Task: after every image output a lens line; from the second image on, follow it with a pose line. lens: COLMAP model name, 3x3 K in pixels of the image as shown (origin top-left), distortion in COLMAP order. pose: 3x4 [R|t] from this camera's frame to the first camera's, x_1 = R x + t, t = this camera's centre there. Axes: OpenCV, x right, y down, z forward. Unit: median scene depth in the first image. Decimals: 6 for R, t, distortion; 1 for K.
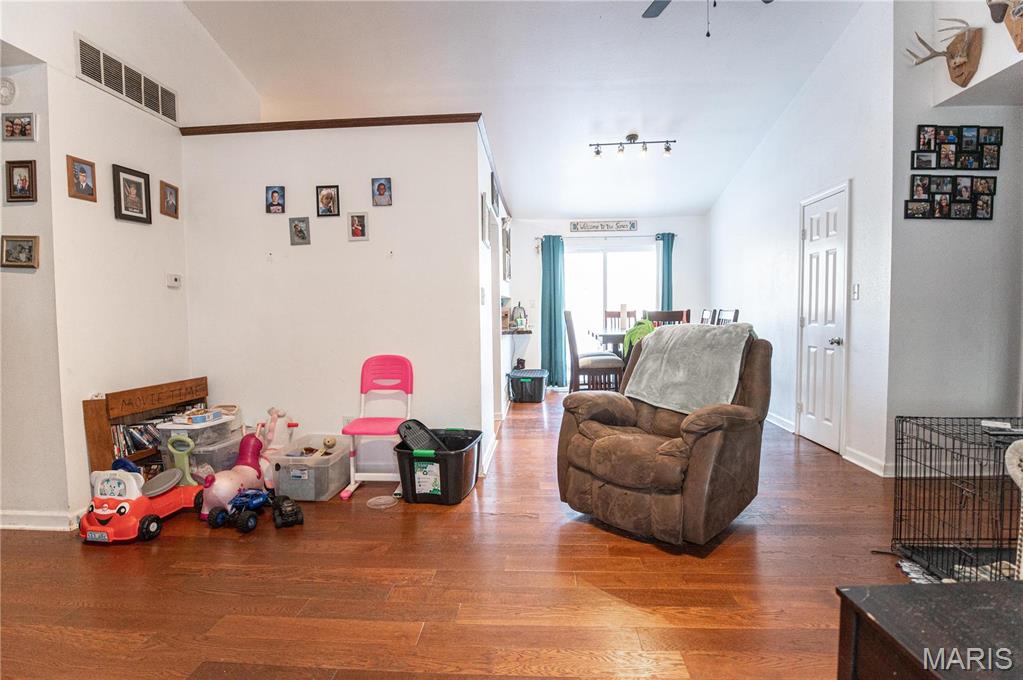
lens RADIAL K [[501.1, 0, 512.2], [0, 501.1, 343.4], [0, 0, 1]] dist [-0.020712, -0.005048]
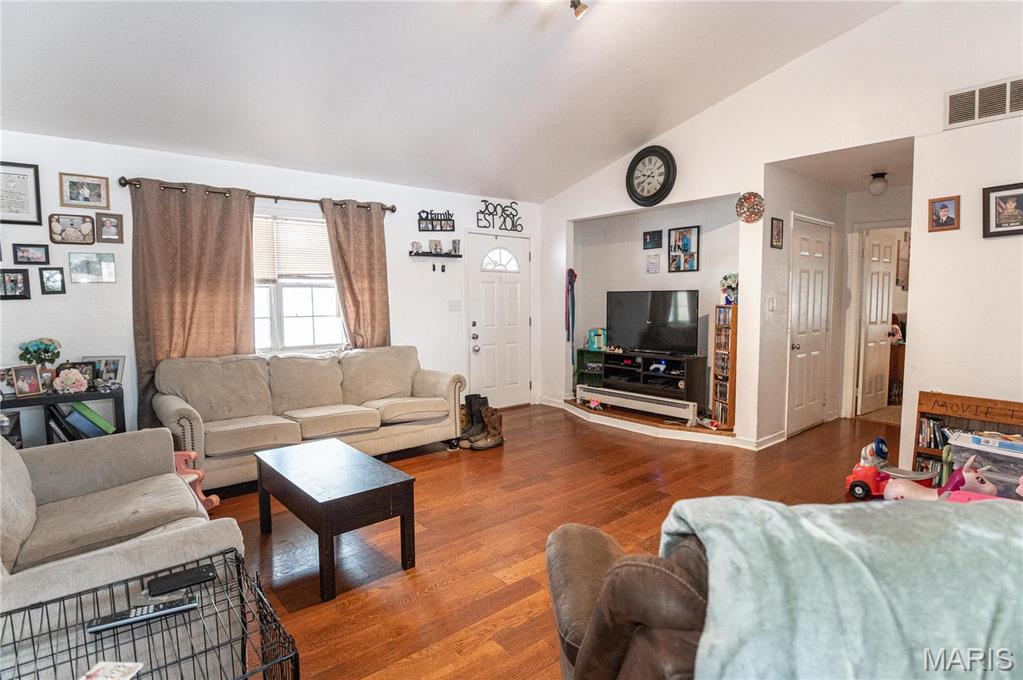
lens RADIAL K [[501.1, 0, 492.9], [0, 501.1, 341.0], [0, 0, 1]] dist [-0.020712, -0.005048]
pose [[-0.736203, 0.065809, -0.673554, 0.740300], [-0.025732, 0.991819, 0.125031, -0.141832], [0.676271, 0.109380, -0.728487, 1.115664]]
